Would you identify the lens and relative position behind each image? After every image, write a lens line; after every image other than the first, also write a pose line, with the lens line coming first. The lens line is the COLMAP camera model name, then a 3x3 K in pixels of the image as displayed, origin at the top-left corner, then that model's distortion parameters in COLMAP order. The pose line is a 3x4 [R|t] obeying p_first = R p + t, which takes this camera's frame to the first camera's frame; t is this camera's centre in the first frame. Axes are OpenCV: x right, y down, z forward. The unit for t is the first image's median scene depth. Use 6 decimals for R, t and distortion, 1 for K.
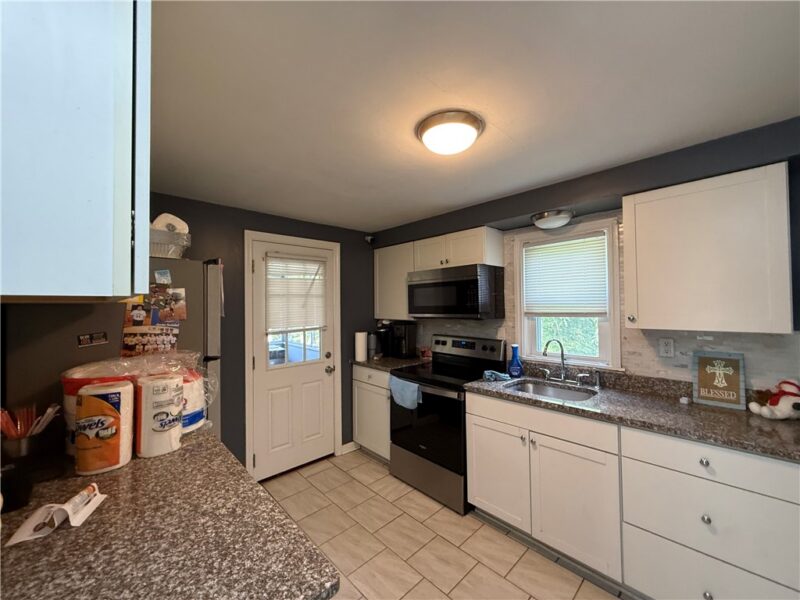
lens RADIAL K [[319.0, 0, 400.0], [0, 319.0, 300.0], [0, 0, 1]] dist [0.000138, -0.000332]
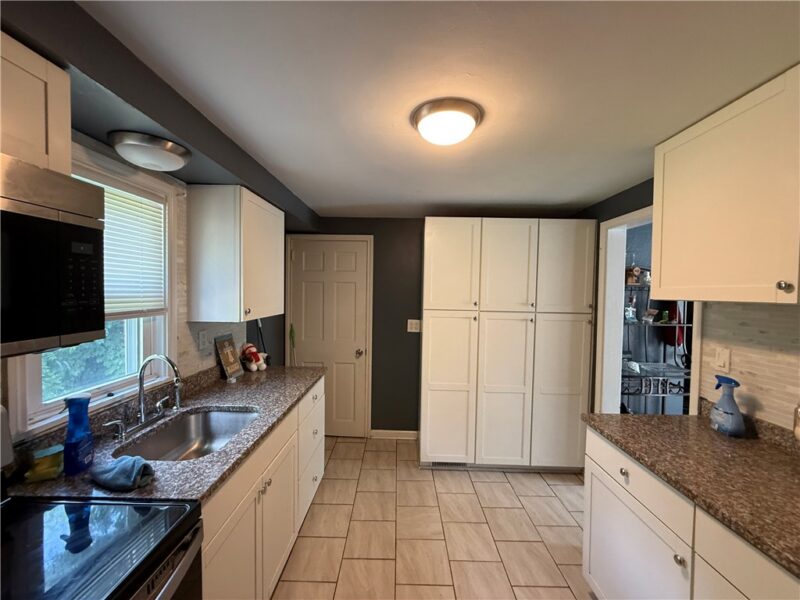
lens RADIAL K [[319.0, 0, 400.0], [0, 319.0, 300.0], [0, 0, 1]] dist [0.000138, -0.000332]
pose [[-0.718150, -0.020778, 0.695578, -0.231093], [-0.020017, 0.999757, 0.009198, 0.001877], [-0.695601, -0.007318, -0.718391, 0.979911]]
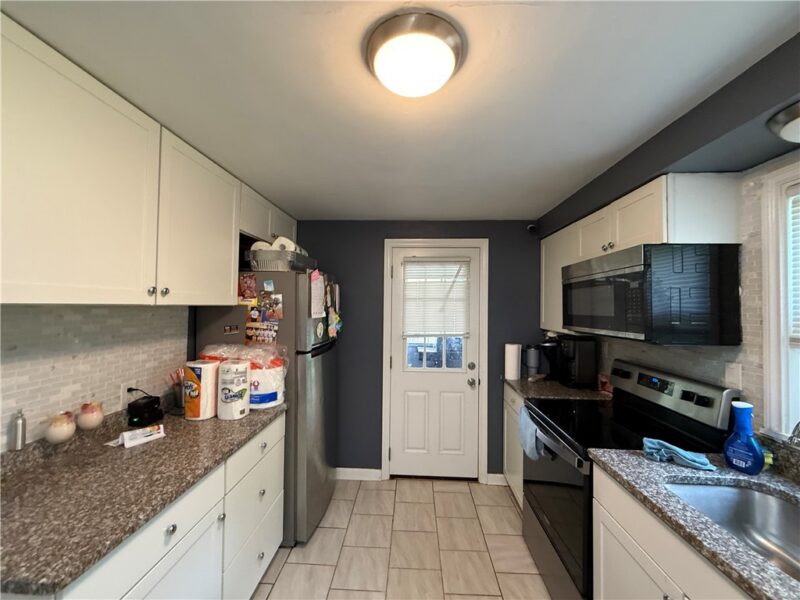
lens RADIAL K [[319.0, 0, 400.0], [0, 319.0, 300.0], [0, 0, 1]] dist [0.000138, -0.000332]
pose [[0.689421, 0.003701, -0.724351, 0.342408], [-0.008674, 0.999957, -0.003146, -0.008682], [0.724309, 0.008452, 0.689424, 0.287354]]
